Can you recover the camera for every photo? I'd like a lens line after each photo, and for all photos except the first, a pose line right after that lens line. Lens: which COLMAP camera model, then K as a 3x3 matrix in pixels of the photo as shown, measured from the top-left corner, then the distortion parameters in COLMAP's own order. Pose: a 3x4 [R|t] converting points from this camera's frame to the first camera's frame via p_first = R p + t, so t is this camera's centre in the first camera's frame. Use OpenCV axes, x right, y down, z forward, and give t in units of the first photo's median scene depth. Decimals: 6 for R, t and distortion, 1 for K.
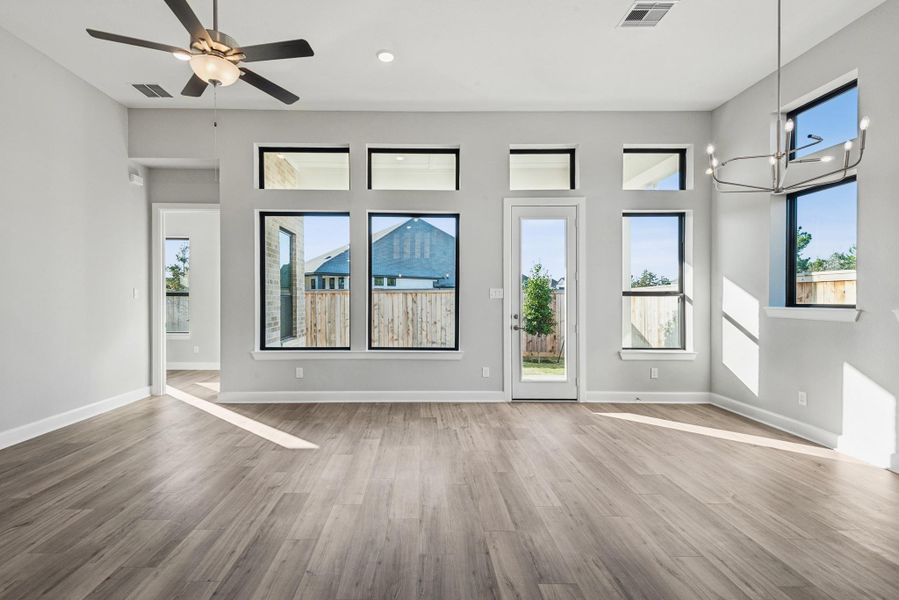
lens RADIAL K [[426.2, 0, 420.8], [0, 426.2, 296.9], [0, 0, 1]] dist [0.002940, 0.000065]
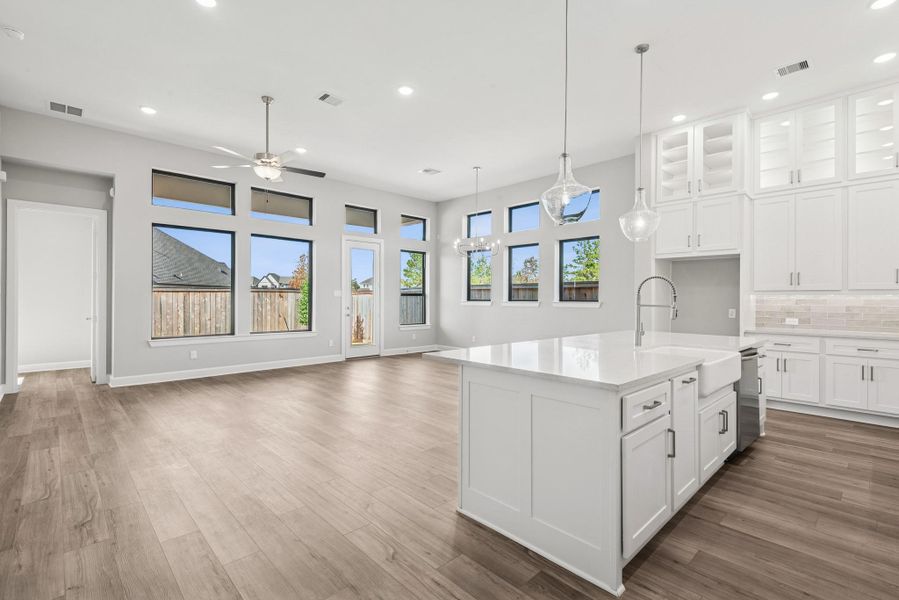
lens RADIAL K [[407.4, 0, 450.6], [0, 407.4, 295.8], [0, 0, 1]] dist [0.001339, -0.000824]
pose [[0.718913, 0.005896, 0.695075, -0.581245], [-0.006248, 0.999978, -0.002020, 0.000292], [-0.695072, -0.002890, 0.718934, -0.397848]]
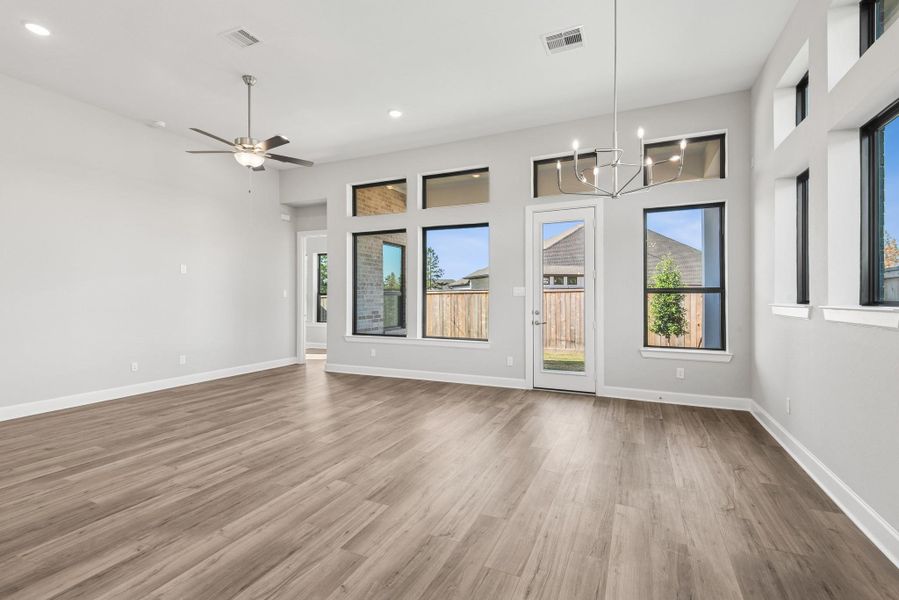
lens RADIAL K [[415.6, 0, 451.6], [0, 415.6, 295.0], [0, 0, 1]] dist [0.009069, -0.001008]
pose [[0.910230, -0.004866, -0.414075, 0.467054], [0.003653, 0.999986, -0.003720, 0.003737], [0.414087, 0.001873, 0.910235, -0.072980]]
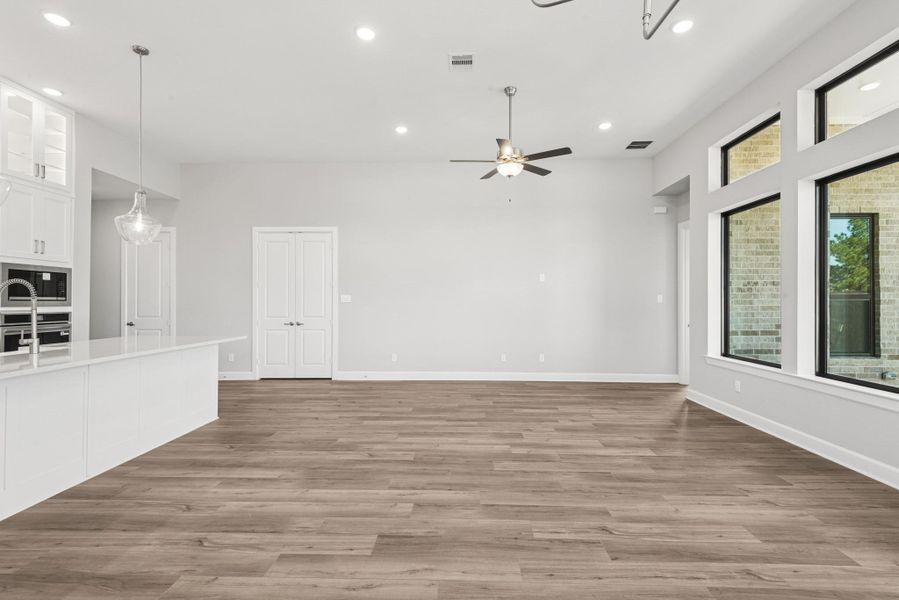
lens RADIAL K [[408.9, 0, 449.5], [0, 408.9, 300.0], [0, 0, 1]] dist [0.042162, -0.024021]
pose [[-0.037707, -0.006438, -0.999268, 0.599825], [0.002754, 0.999975, -0.006546, 0.002239], [0.999285, -0.002998, -0.037688, 0.427953]]
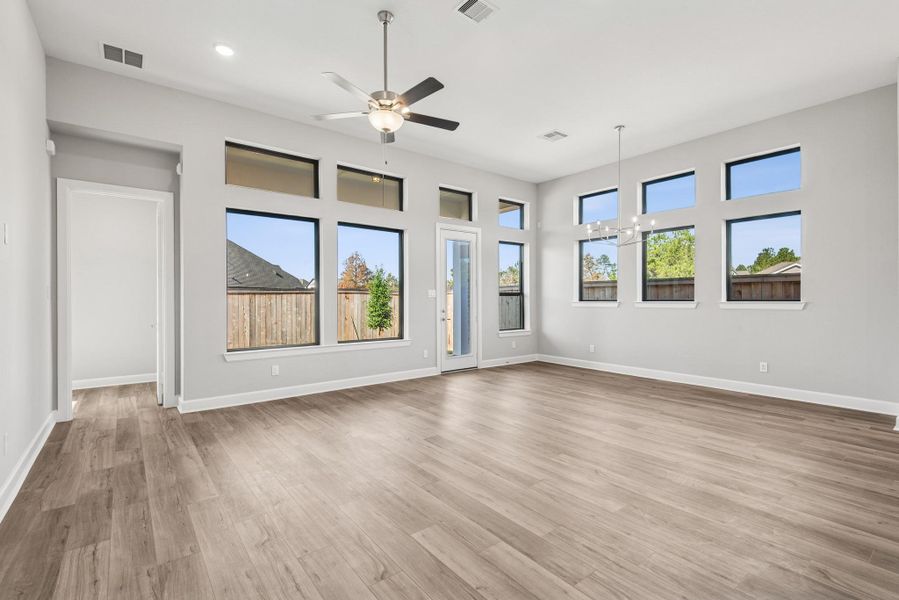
lens RADIAL K [[410.7, 0, 452.2], [0, 410.7, 296.8], [0, 0, 1]] dist [0.022959, -0.010686]
pose [[0.786575, -0.001521, 0.617492, -0.565136], [0.002403, 0.999997, -0.000598, 0.002157], [-0.617490, 0.001954, 0.786577, -0.051759]]
